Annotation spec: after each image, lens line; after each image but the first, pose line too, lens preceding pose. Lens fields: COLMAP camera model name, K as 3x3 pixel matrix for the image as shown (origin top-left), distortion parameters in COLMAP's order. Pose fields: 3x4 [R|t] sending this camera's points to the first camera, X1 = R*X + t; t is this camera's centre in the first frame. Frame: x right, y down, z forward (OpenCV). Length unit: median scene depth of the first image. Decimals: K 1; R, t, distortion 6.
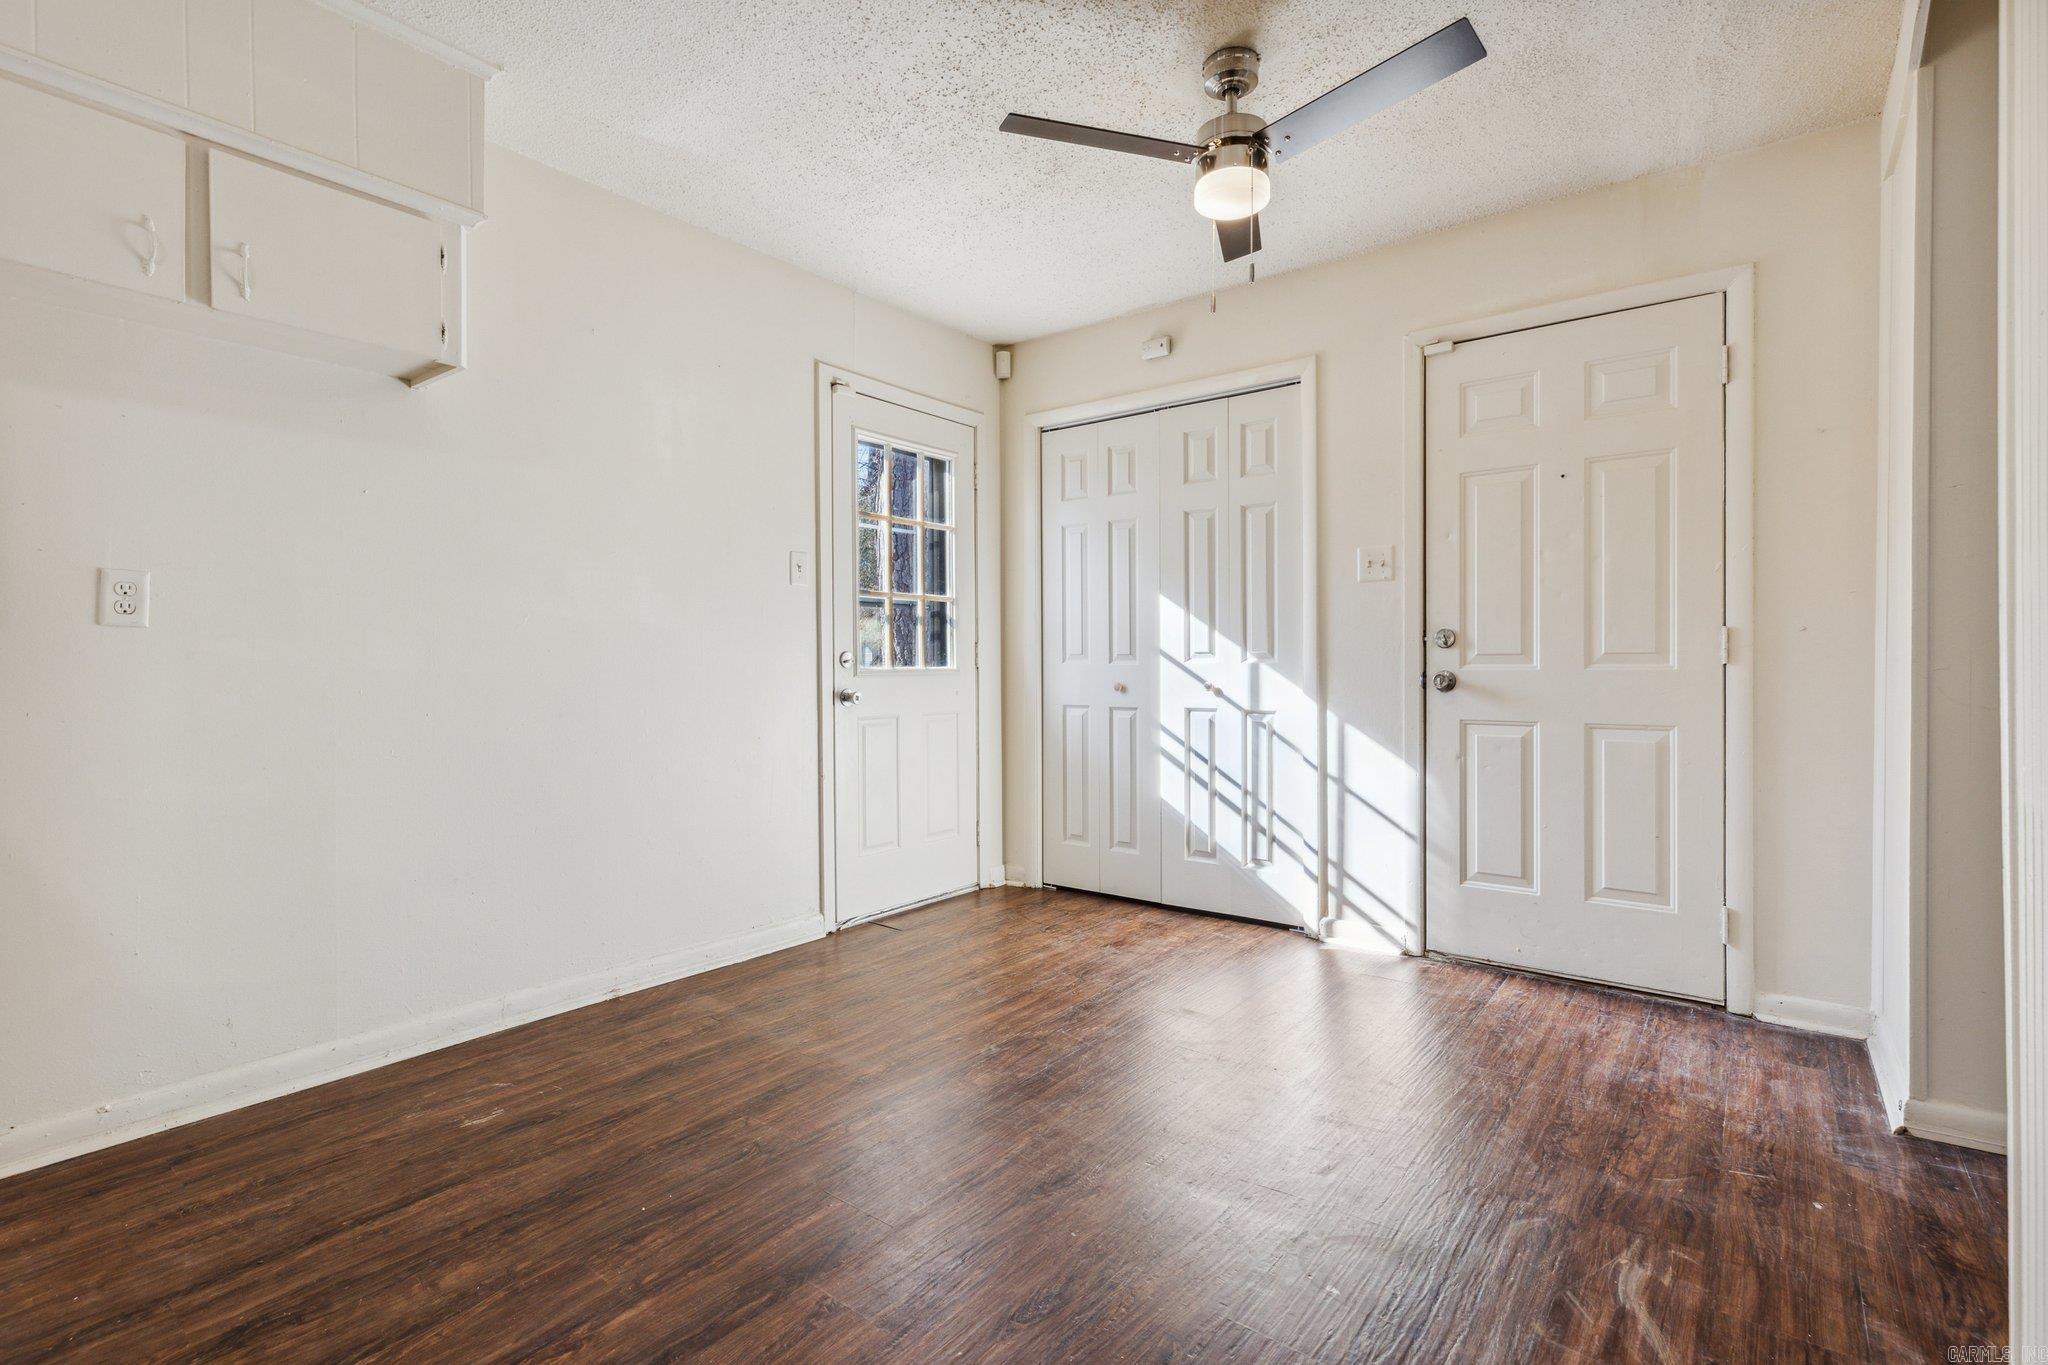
lens RADIAL K [[949.6, 0, 1034.5], [0, 949.6, 672.0], [0, 0, 1]] dist [0.013243, -0.001534]
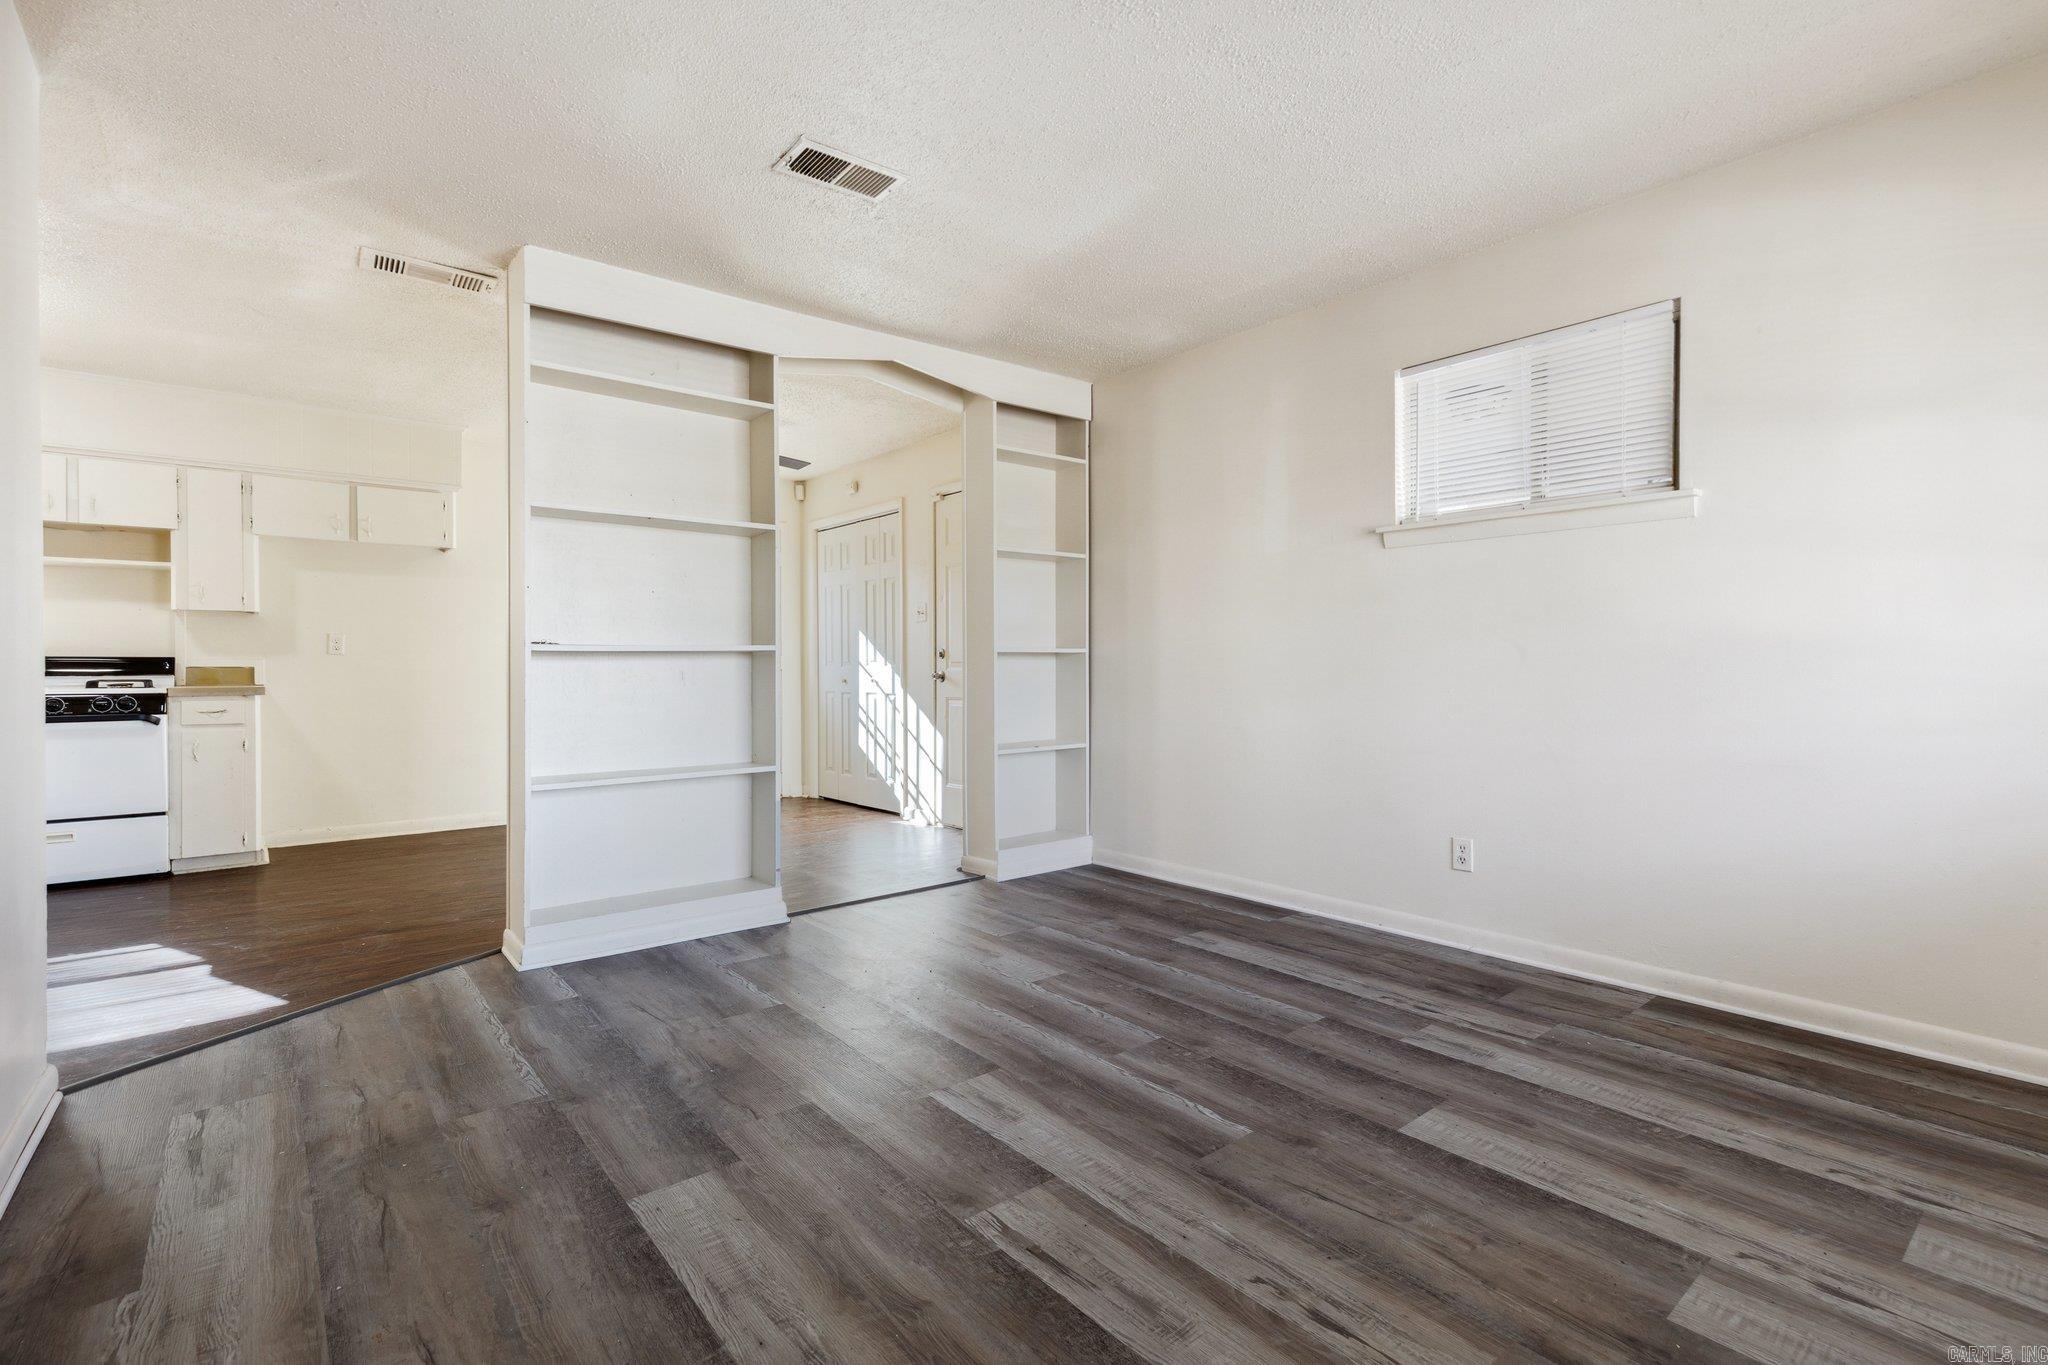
lens RADIAL K [[949.6, 0, 1027.3], [0, 949.6, 677.1], [0, 0, 1]] dist [0.013243, -0.001534]
pose [[0.973132, 0.000601, -0.230248, 1.000203], [-0.000290, 0.999999, 0.001382, 0.006995], [0.230249, -0.001278, 0.973131, -0.750621]]
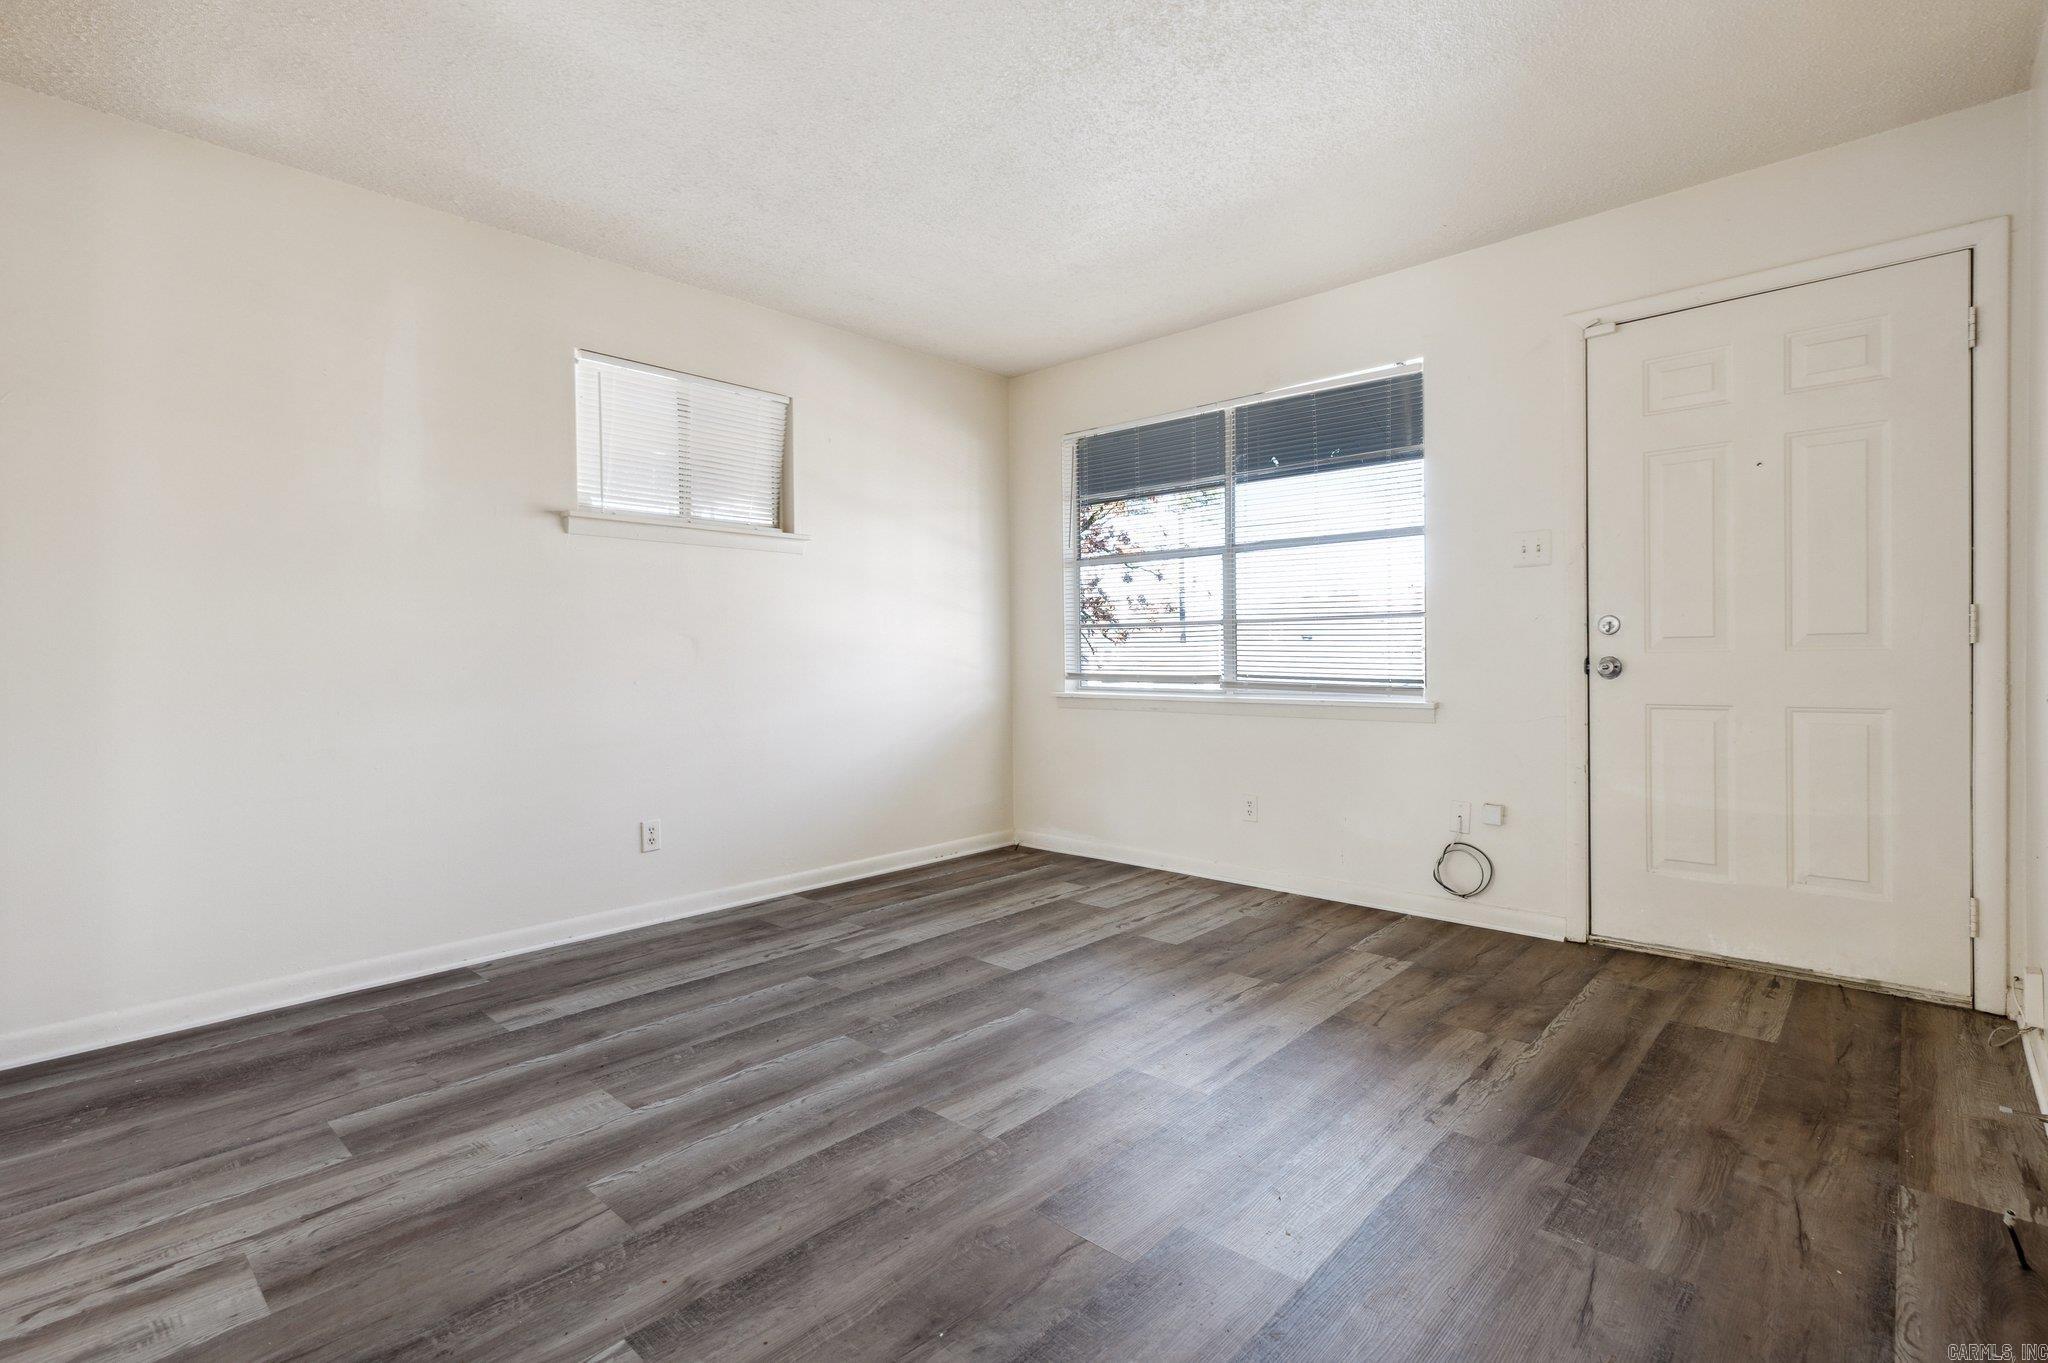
lens RADIAL K [[949.6, 0, 1031.6], [0, 949.6, 680.8], [0, 0, 1]] dist [0.013243, -0.001534]
pose [[0.088059, -0.023531, 0.995837, 0.164692], [0.020254, 0.999557, 0.021828, 0.006744], [-0.995909, 0.018248, 0.088497, -0.170198]]
